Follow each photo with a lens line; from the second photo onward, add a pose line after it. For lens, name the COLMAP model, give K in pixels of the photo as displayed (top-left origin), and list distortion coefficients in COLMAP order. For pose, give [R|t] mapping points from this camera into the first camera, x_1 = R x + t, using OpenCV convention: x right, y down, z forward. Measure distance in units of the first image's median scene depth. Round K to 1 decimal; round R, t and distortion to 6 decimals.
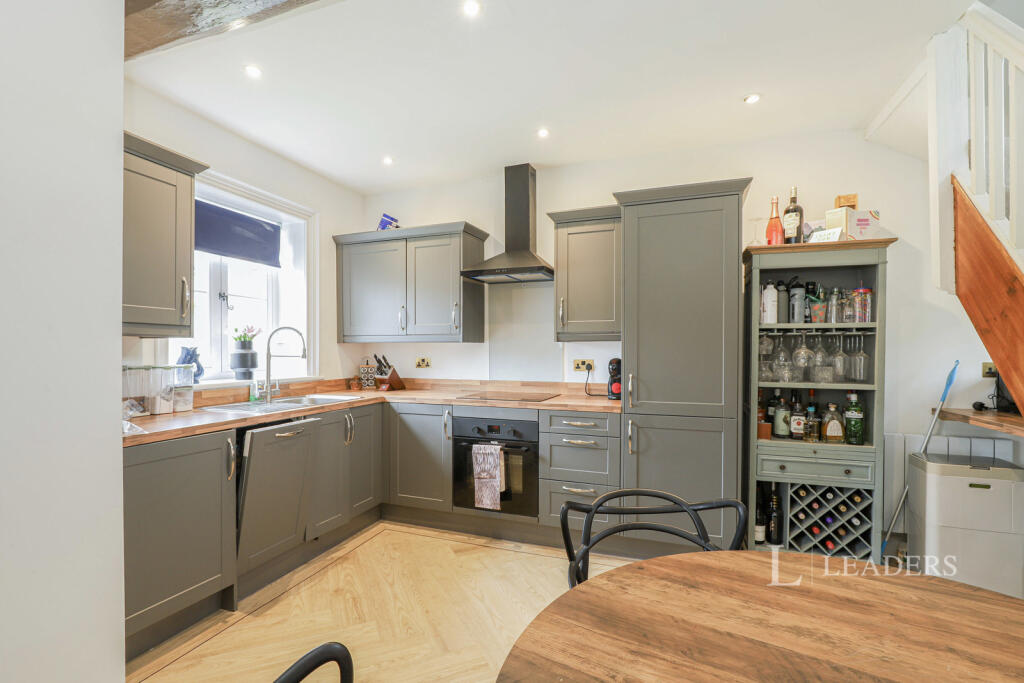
lens RADIAL K [[468.0, 0, 509.1], [0, 468.0, 350.3], [0, 0, 1]] dist [-0.007649, 0.000502]
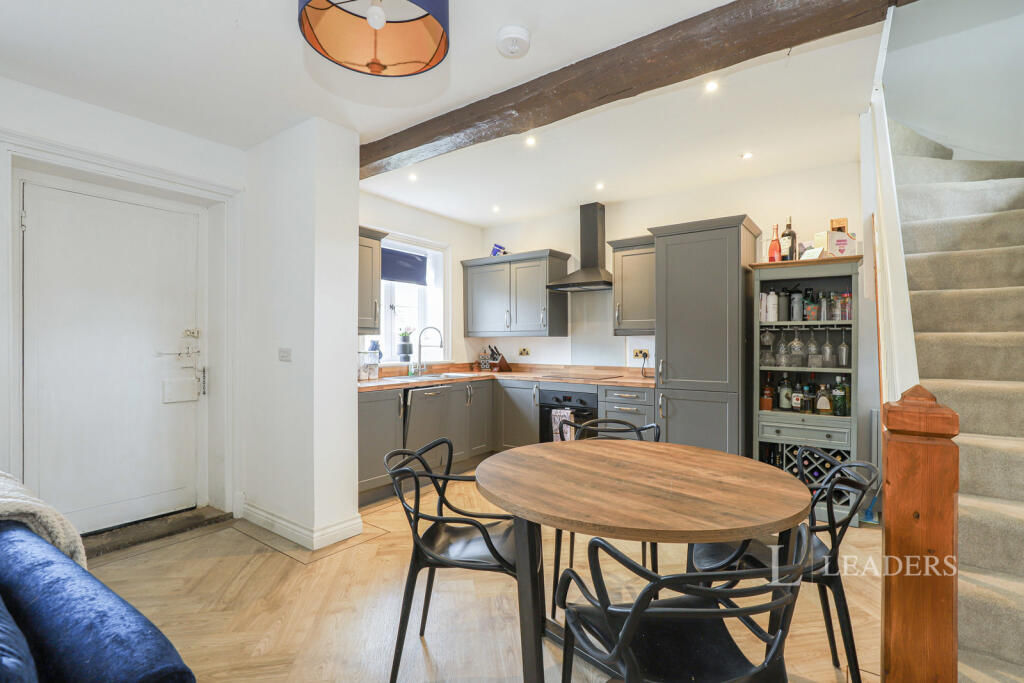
lens RADIAL K [[468.0, 0, 512.1], [0, 468.0, 340.7], [0, 0, 1]] dist [-0.007649, 0.000502]
pose [[0.963558, -0.001224, -0.267497, 0.203754], [-0.000149, 0.999987, -0.005112, 0.002798], [0.267499, 0.004965, 0.963545, -0.433499]]
